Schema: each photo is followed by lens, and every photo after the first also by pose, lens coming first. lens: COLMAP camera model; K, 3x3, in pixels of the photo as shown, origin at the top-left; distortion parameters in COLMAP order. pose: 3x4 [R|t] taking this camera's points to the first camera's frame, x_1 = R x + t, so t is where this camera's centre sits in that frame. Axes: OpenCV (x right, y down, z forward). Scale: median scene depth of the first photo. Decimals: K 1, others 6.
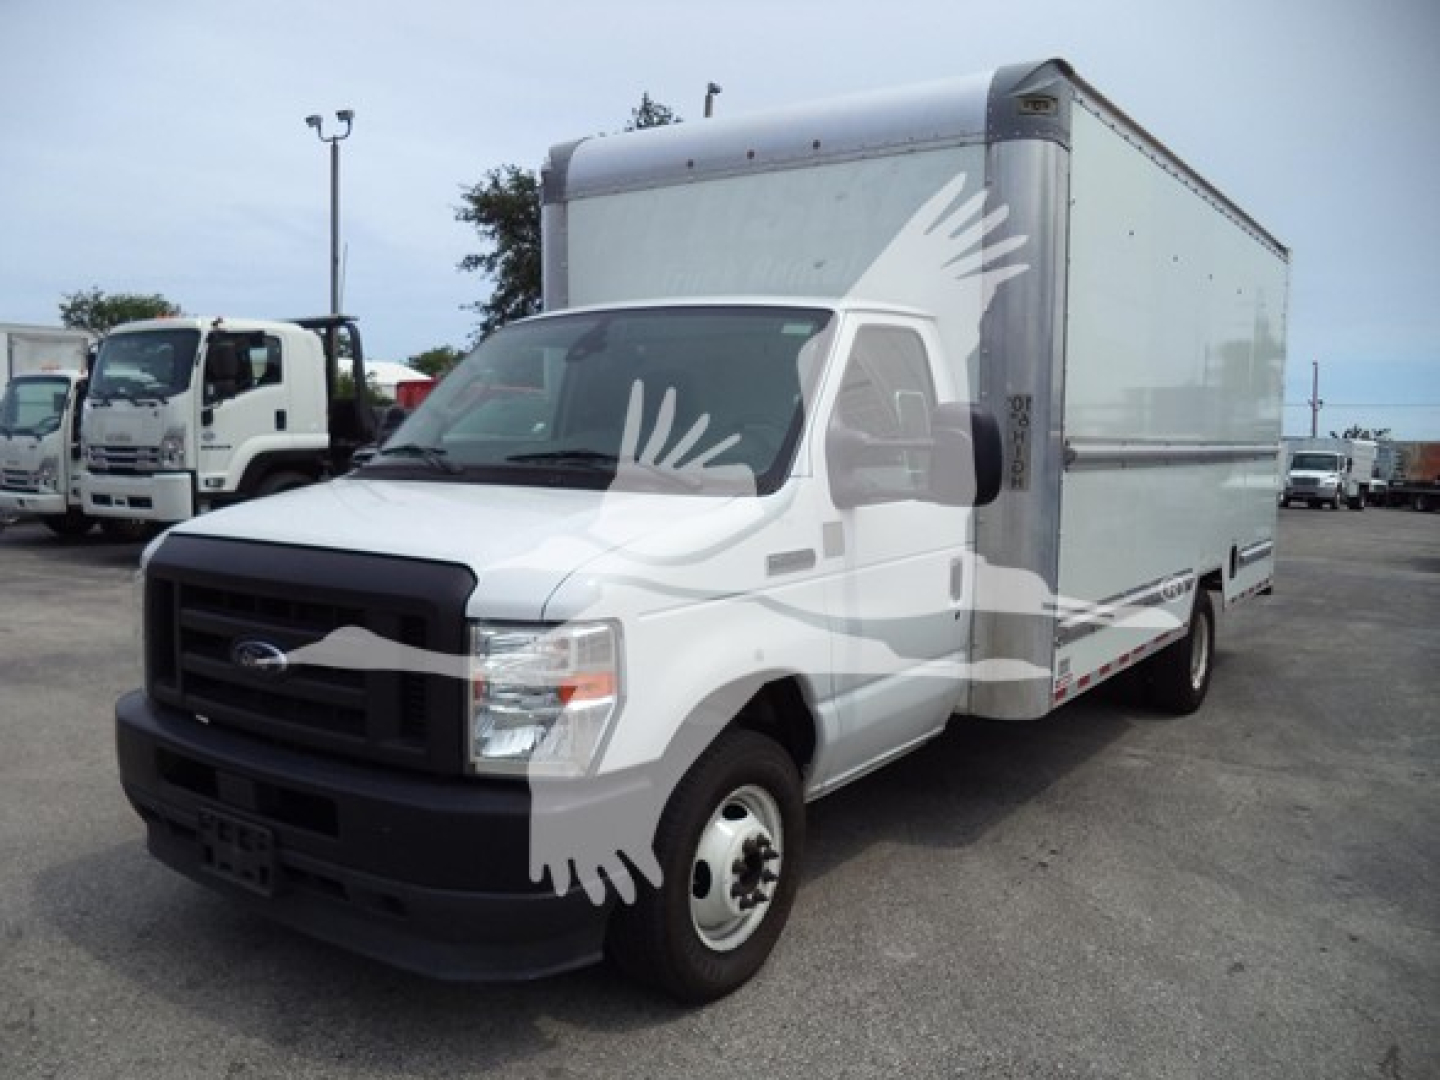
lens RADIAL K [[1182.7, 0, 720.5], [0, 1182.7, 534.2], [0, 0, 1]] dist [-0.028459, -0.002250]
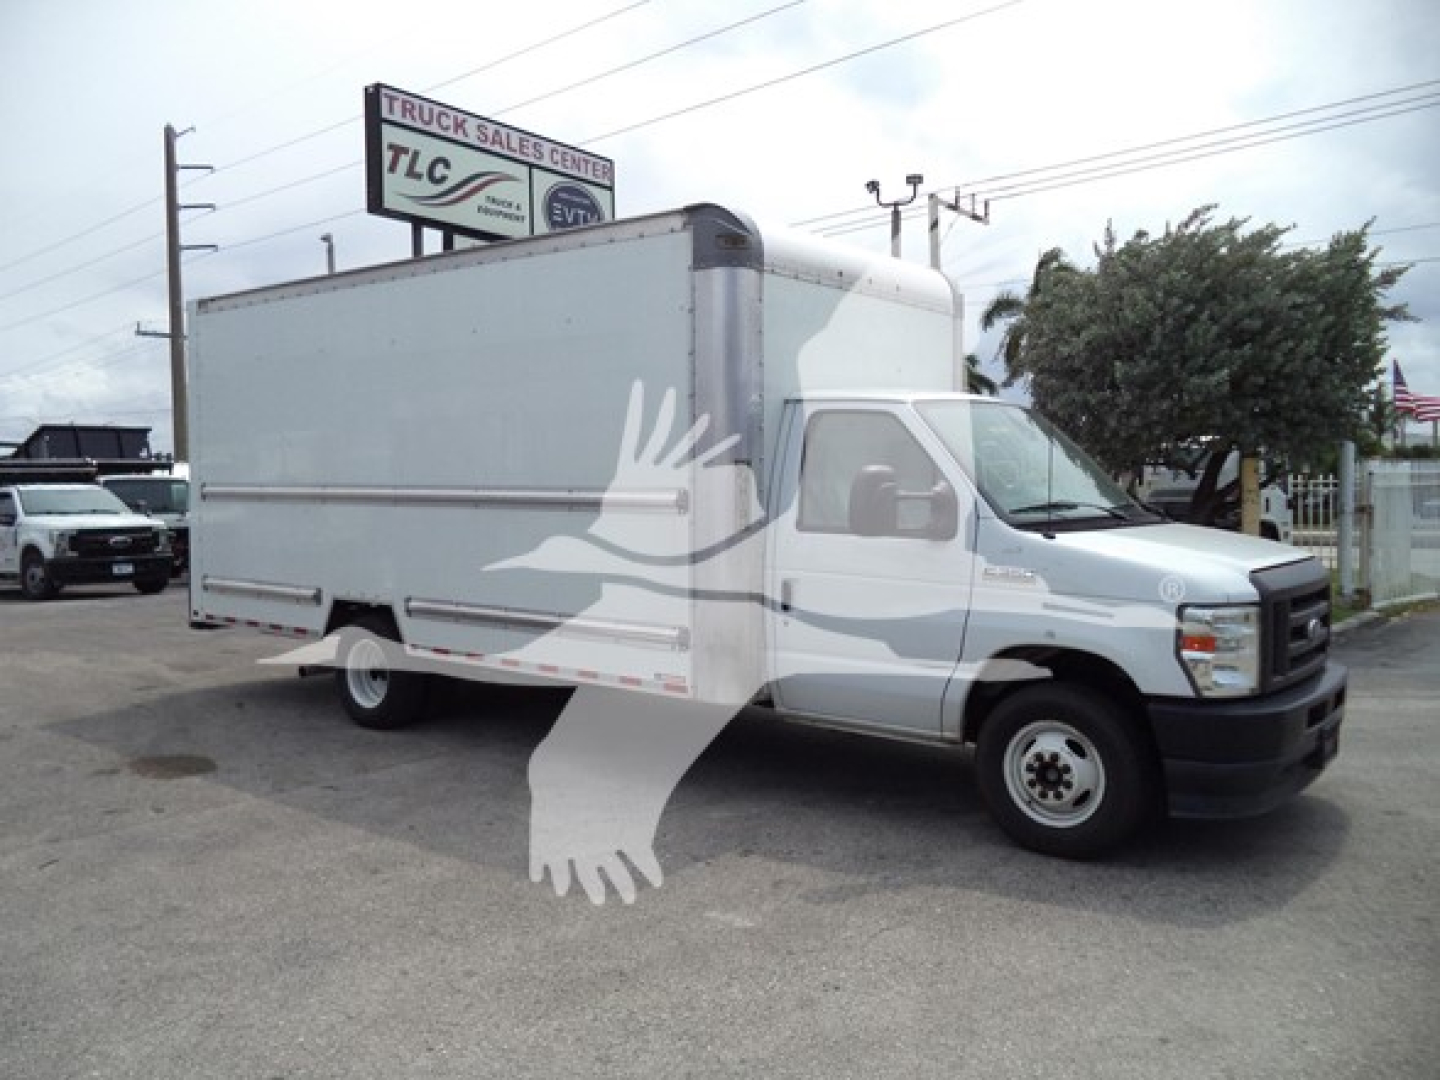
lens RADIAL K [[1182.7, 0, 711.6], [0, 1182.7, 551.8], [0, 0, 1]] dist [-0.028459, -0.002250]
pose [[0.052621, -0.078238, 0.995545, -1.756696], [0.084760, 0.993679, 0.073611, -0.168925], [-0.995011, 0.080509, 0.058920, 1.463830]]
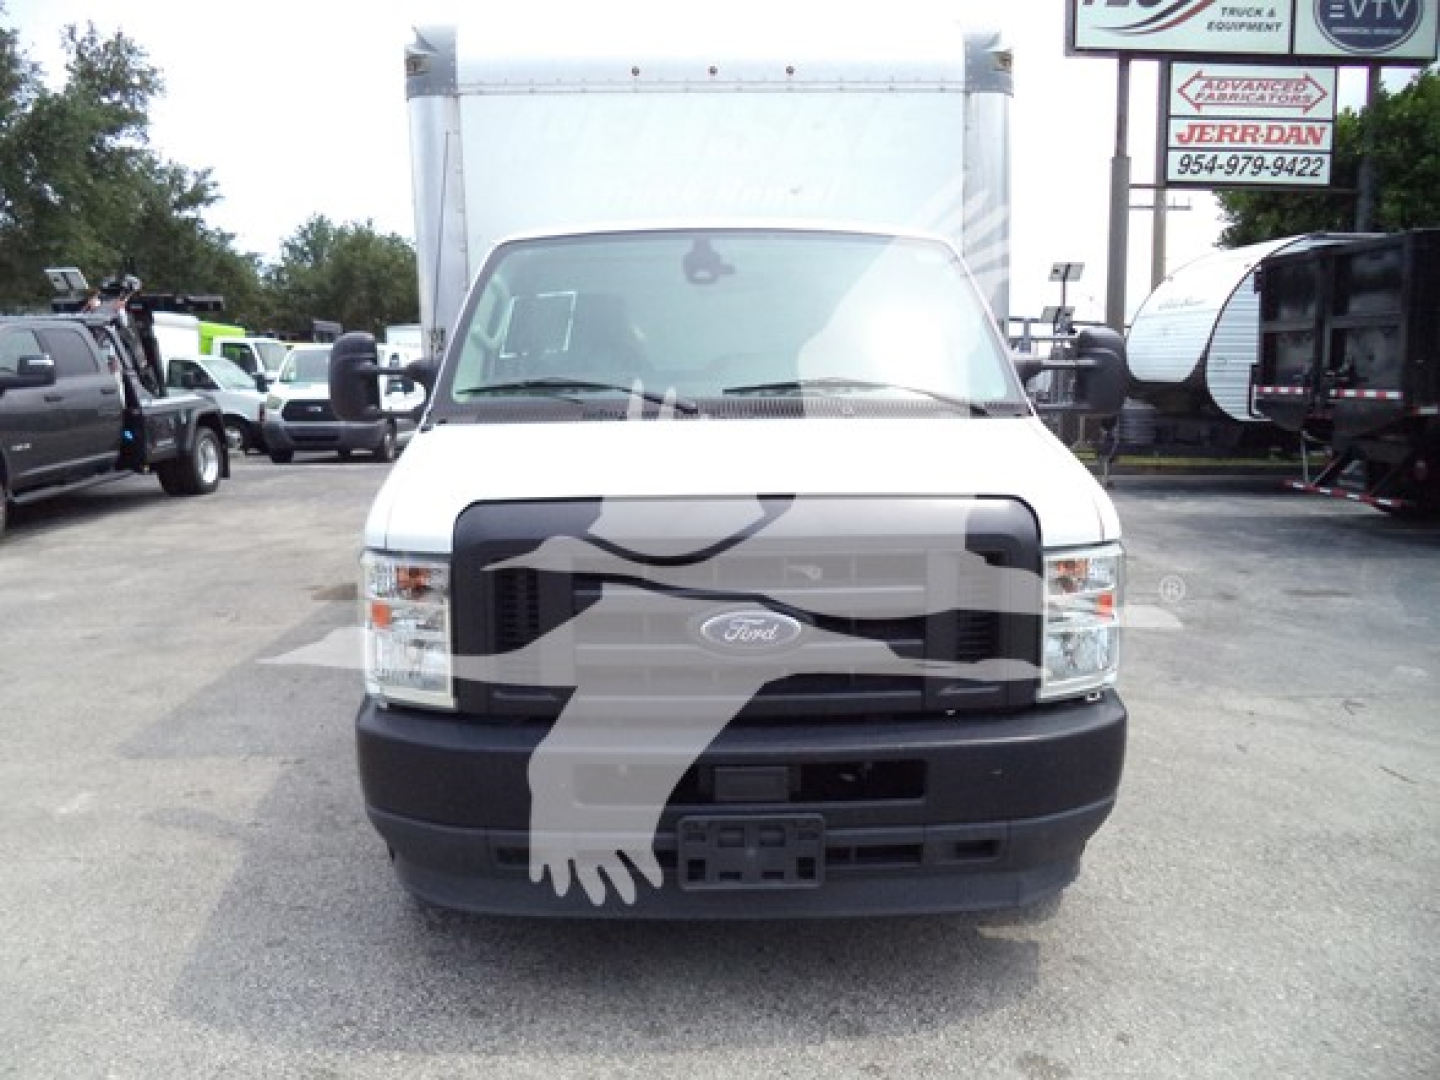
lens RADIAL K [[1182.7, 0, 723.9], [0, 1182.7, 532.0], [0, 0, 1]] dist [-0.028459, -0.002250]
pose [[0.800518, -0.111413, 0.588861, -0.760932], [0.072316, 0.993346, 0.089634, -0.039092], [-0.594930, -0.029169, 0.803248, 0.261784]]
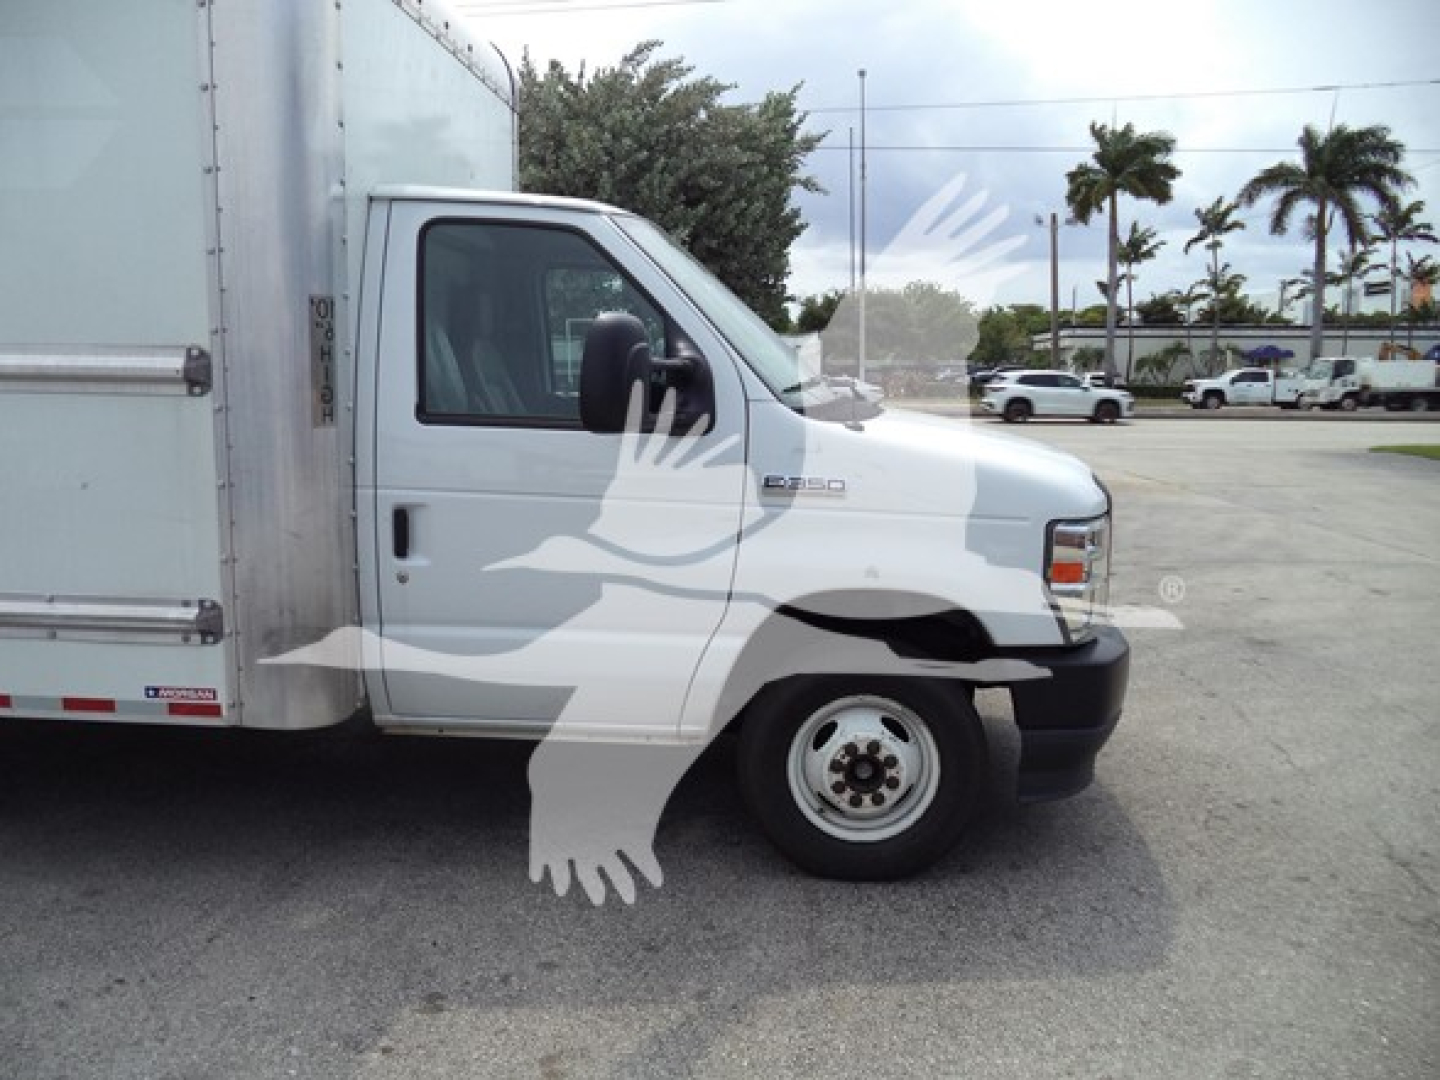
lens RADIAL K [[1182.7, 0, 735.8], [0, 1182.7, 534.3], [0, 0, 1]] dist [-0.028459, -0.002250]
pose [[-0.543256, -0.150474, 0.825972, -1.110360], [0.043087, 0.977514, 0.206420, -0.165298], [-0.838461, 0.147728, -0.524557, 1.724615]]
